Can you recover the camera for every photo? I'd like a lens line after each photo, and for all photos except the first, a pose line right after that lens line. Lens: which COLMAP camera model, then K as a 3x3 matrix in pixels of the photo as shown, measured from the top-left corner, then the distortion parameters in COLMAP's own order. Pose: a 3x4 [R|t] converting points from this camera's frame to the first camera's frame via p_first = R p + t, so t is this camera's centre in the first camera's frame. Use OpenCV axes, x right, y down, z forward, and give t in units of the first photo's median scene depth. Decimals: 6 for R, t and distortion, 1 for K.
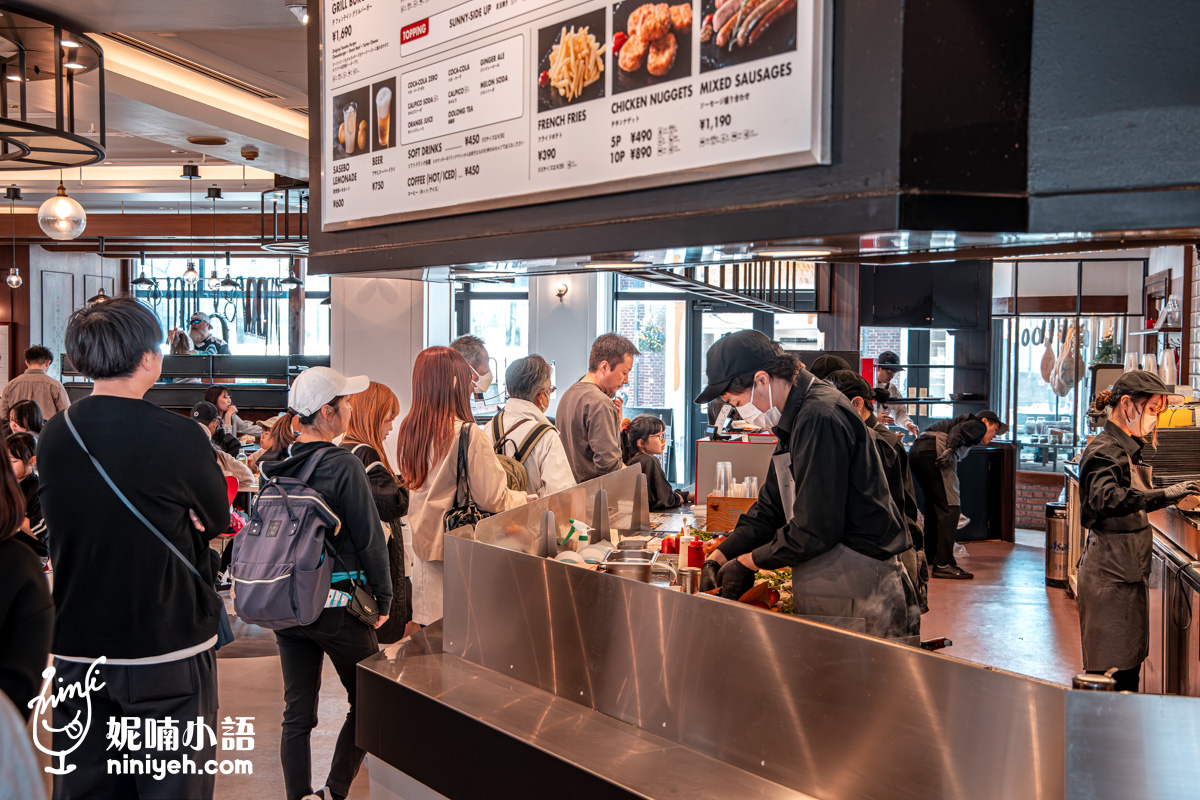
lens RADIAL K [[1657.4, 0, 600.0], [0, 1657.4, 400.0], [0, 0, 1]] dist [0.124689, 0.022727]
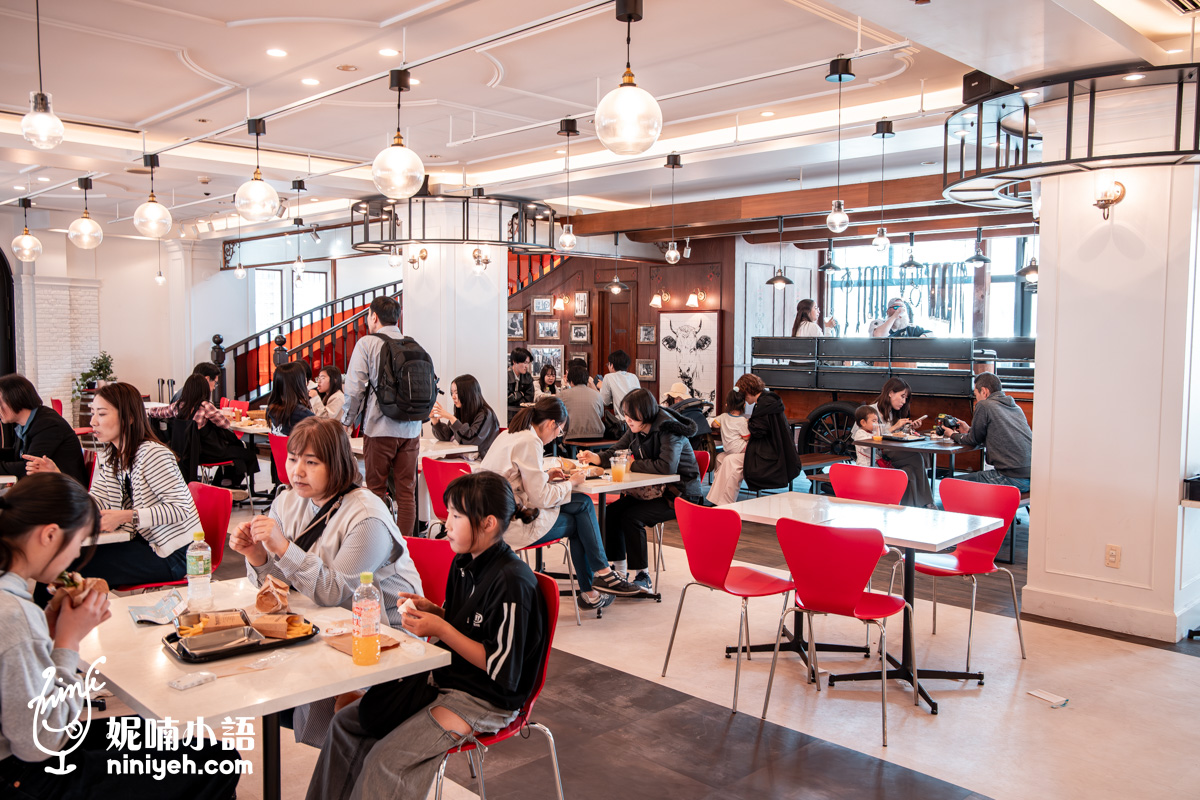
lens RADIAL K [[930.7, 0, 600.0], [0, 930.7, 400.0], [0, 0, 1]] dist [-0.053406, -0.000205]
pose [[0.845786, 0.036088, -0.532301, -0.078331], [-0.018443, 0.999091, 0.038429, -0.007398], [0.533204, -0.022686, 0.845682, 0.404341]]
